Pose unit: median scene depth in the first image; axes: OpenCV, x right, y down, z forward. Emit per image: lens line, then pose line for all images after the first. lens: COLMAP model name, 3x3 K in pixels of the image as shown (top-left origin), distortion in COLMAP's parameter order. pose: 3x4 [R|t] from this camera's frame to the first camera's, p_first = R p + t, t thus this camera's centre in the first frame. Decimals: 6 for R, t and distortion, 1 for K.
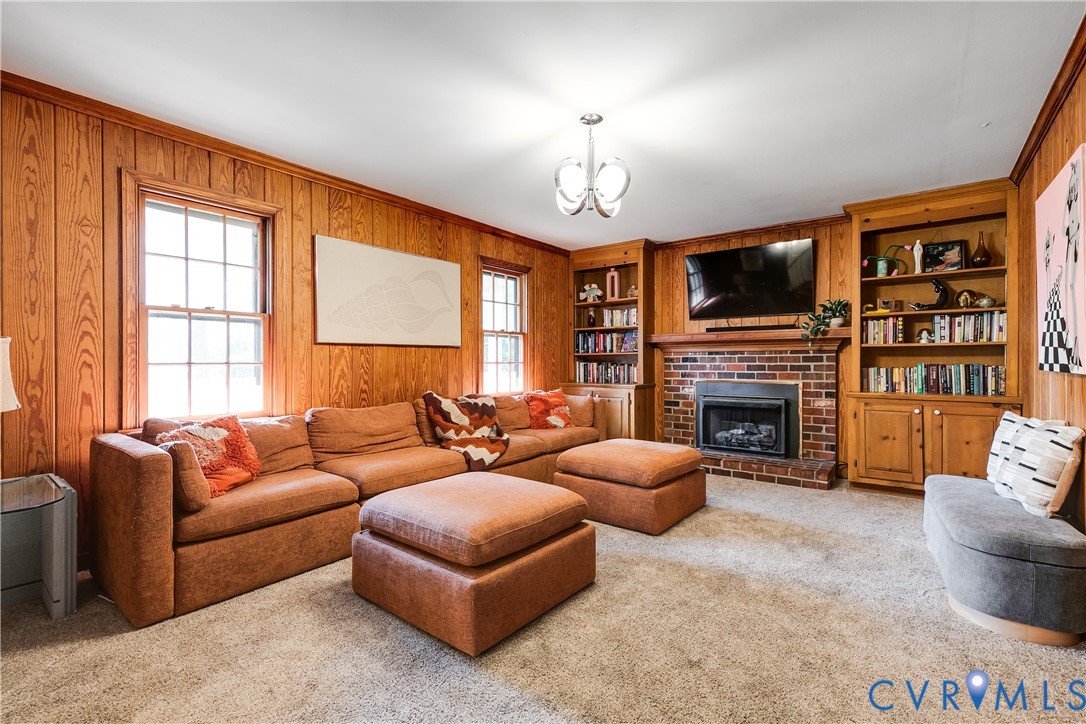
lens RADIAL K [[491.0, 0, 541.7], [0, 491.0, 360.9], [0, 0, 1]] dist [0.003257, 0.000358]
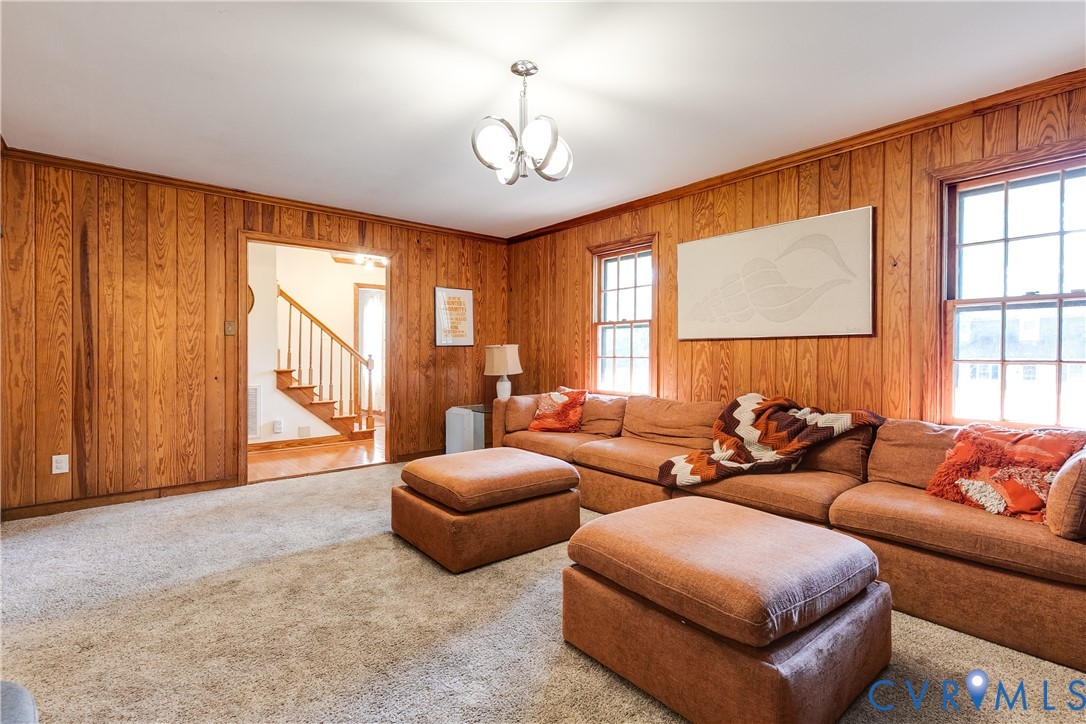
lens RADIAL K [[491.0, 0, 545.6], [0, 491.0, 359.7], [0, 0, 1]] dist [0.003257, 0.000358]
pose [[-0.198814, 0.007805, -0.980006, 0.869148], [-0.006419, 0.999936, 0.009266, 0.000548], [0.980016, 0.008133, -0.198751, 1.129474]]
